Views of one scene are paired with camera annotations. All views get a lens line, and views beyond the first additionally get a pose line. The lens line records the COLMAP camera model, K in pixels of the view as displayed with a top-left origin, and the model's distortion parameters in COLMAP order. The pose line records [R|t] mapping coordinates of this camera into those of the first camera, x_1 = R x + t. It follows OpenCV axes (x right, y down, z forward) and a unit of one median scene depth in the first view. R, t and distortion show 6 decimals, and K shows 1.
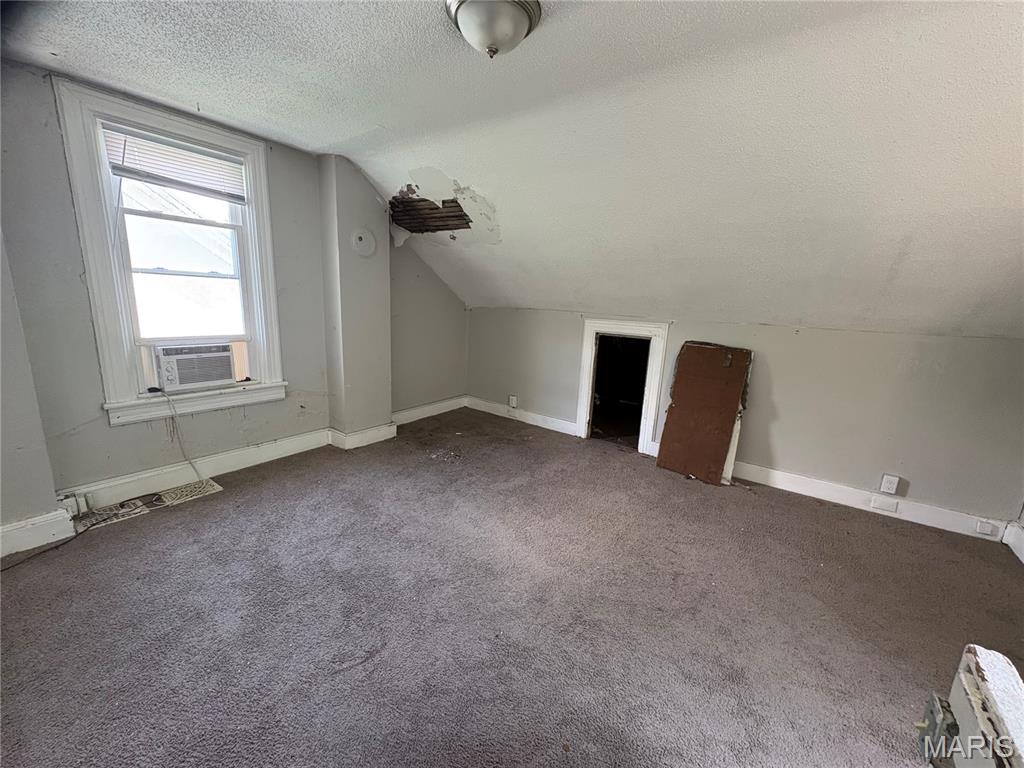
lens RADIAL K [[411.1, 0, 512.8], [0, 411.1, 383.8], [0, 0, 1]] dist [0.000609, -0.000011]
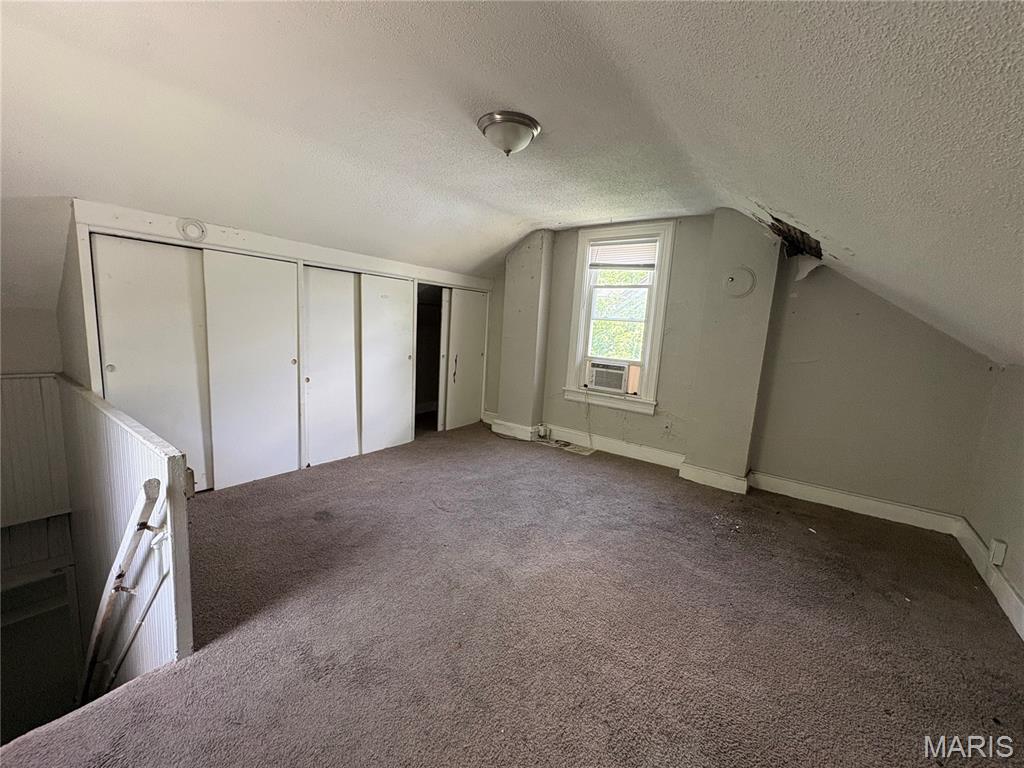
lens RADIAL K [[411.1, 0, 512.6], [0, 411.1, 385.8], [0, 0, 1]] dist [0.000609, -0.000011]
pose [[-0.015633, 0.103253, -0.994532, 0.780678], [-0.261704, 0.959557, 0.103735, -0.077022], [0.965022, 0.261895, 0.012021, 0.625383]]
